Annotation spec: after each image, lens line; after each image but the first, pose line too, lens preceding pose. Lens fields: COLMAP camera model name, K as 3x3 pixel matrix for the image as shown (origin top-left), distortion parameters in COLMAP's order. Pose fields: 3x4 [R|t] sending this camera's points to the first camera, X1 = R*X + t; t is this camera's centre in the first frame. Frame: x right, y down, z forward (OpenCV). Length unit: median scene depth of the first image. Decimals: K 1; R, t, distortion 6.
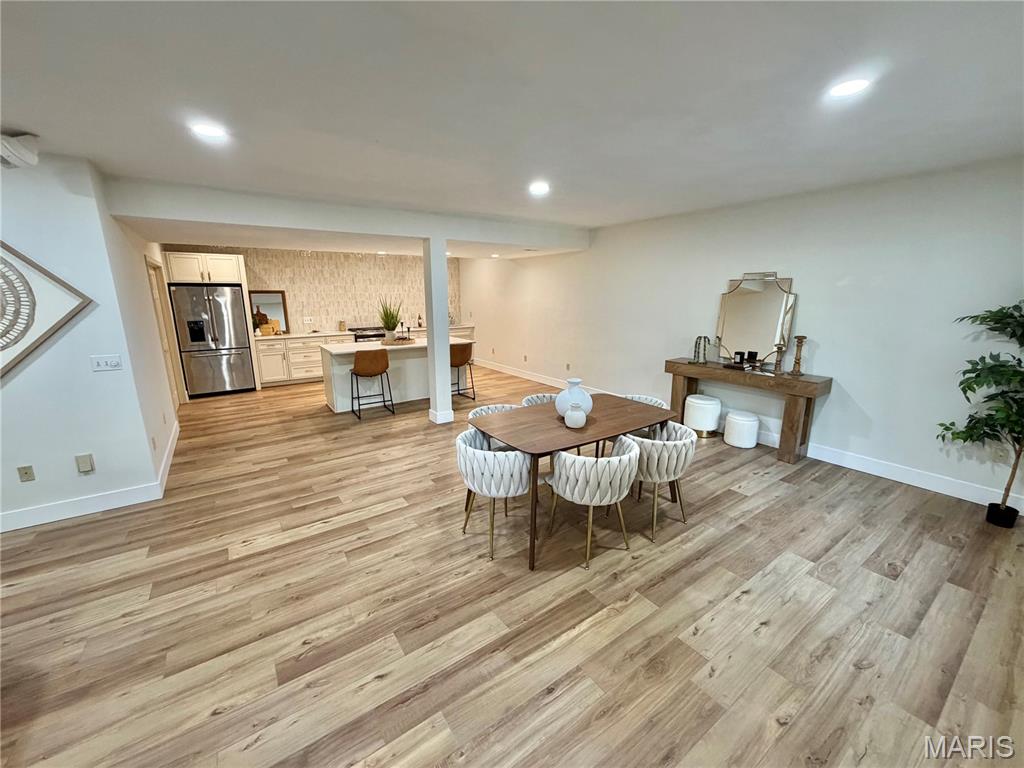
lens RADIAL K [[408.8, 0, 509.7], [0, 408.8, 388.5], [0, 0, 1]] dist [0.000118, 0.000431]
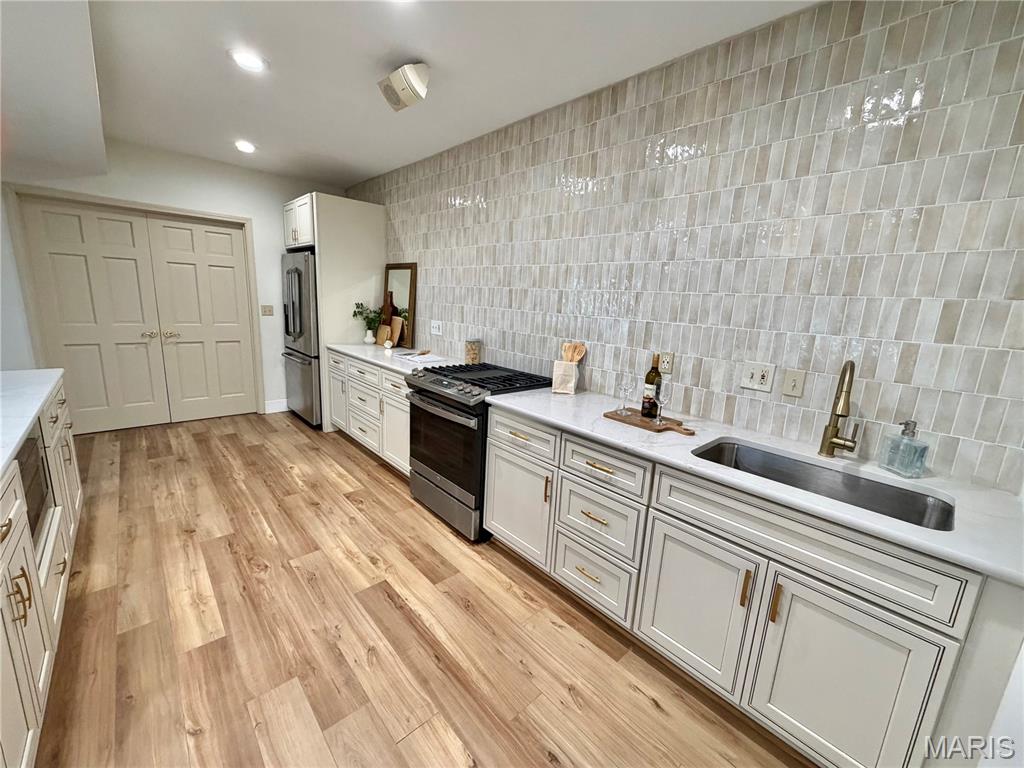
lens RADIAL K [[408.8, 0, 511.9], [0, 408.8, 385.0], [0, 0, 1]] dist [0.000118, 0.000431]
pose [[0.139118, 0.215306, -0.966587, -0.038838], [-0.280402, 0.944696, 0.170073, -0.289317], [0.949748, 0.247373, 0.191796, 1.403756]]
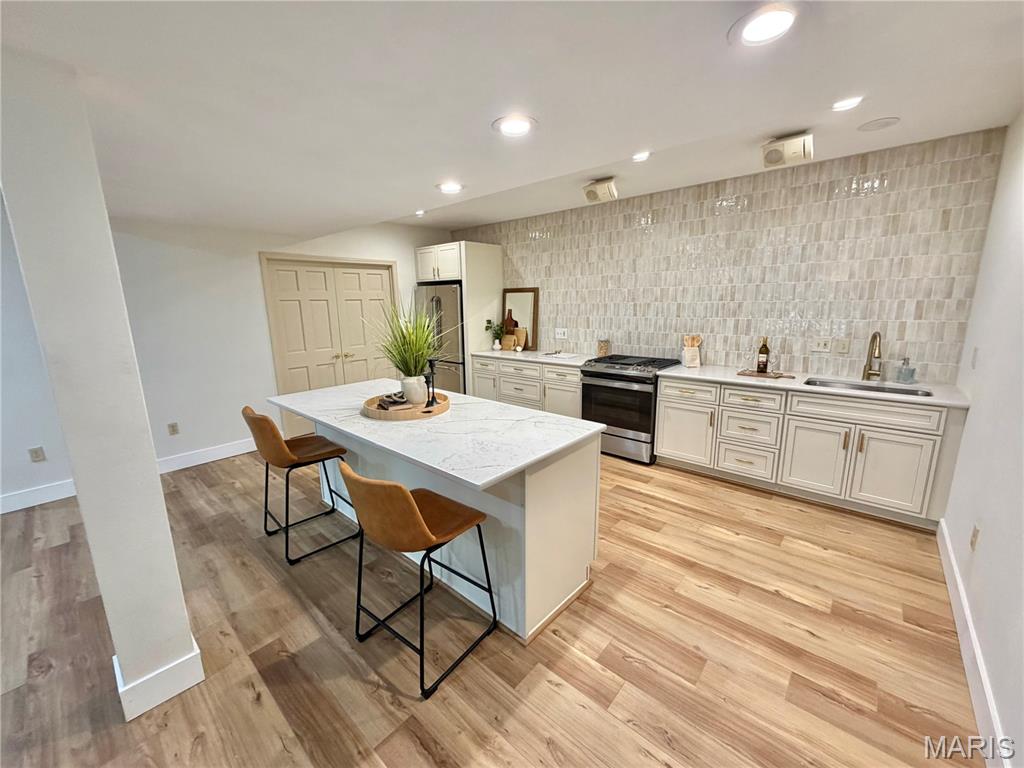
lens RADIAL K [[408.8, 0, 511.5], [0, 408.8, 385.2], [0, 0, 1]] dist [0.000118, 0.000431]
pose [[0.237302, 0.196334, -0.951389, 0.143955], [-0.207953, 0.966928, 0.147671, -0.233011], [0.948917, 0.162801, 0.270282, 1.072460]]
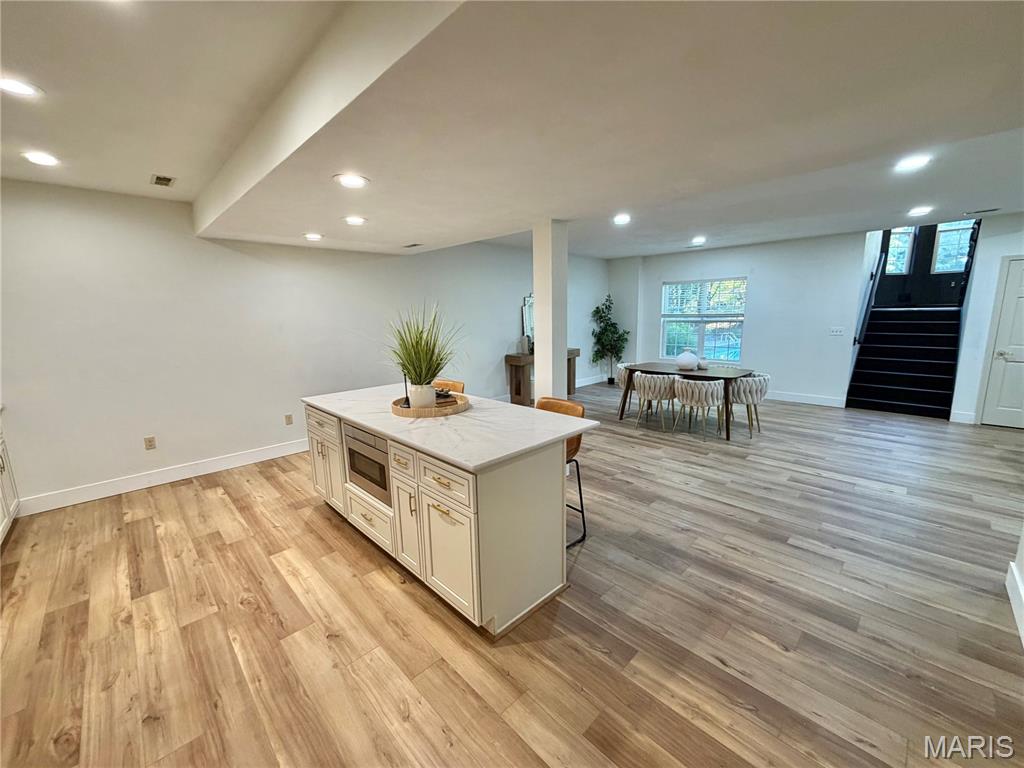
lens RADIAL K [[408.8, 0, 512.3], [0, 408.8, 387.9], [0, 0, 1]] dist [0.000118, 0.000431]
pose [[-0.168962, -0.173182, 0.970289, -0.777806], [0.243735, 0.946526, 0.211383, -0.221771], [-0.955011, 0.272209, -0.117717, 1.048540]]
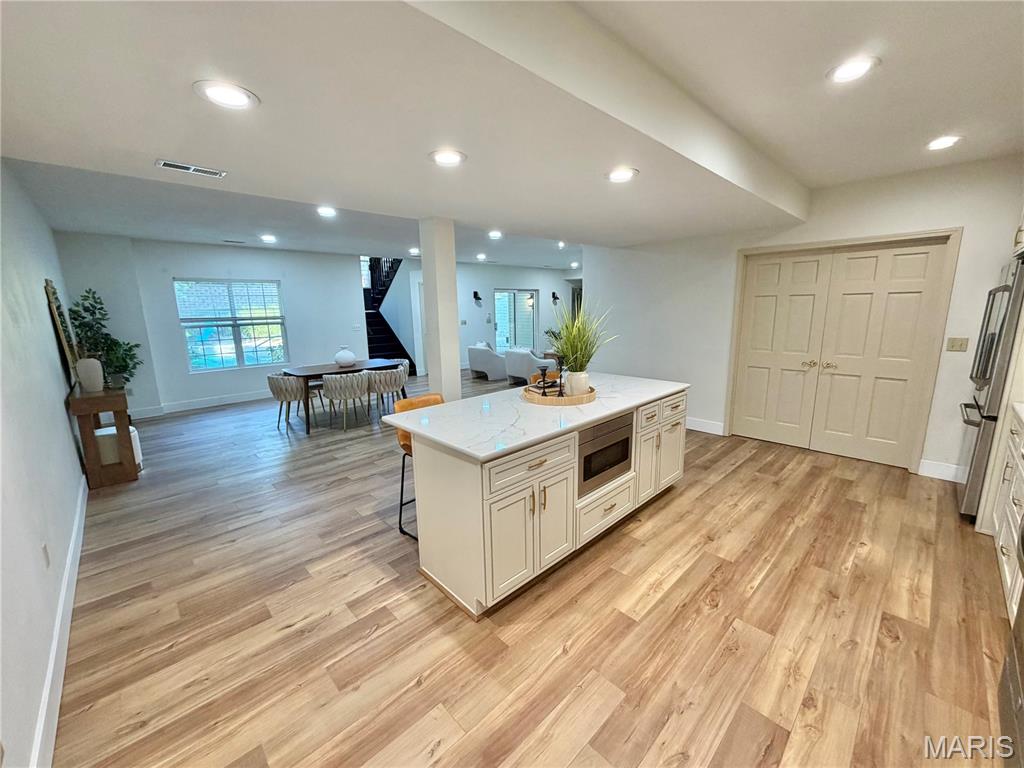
lens RADIAL K [[408.8, 0, 509.9], [0, 408.8, 386.6], [0, 0, 1]] dist [0.000118, 0.000431]
pose [[-0.987462, 0.051146, -0.149344, -0.163734], [-0.015030, 0.911298, 0.411474, -0.337081], [0.157142, 0.408559, -0.899103, 1.525502]]
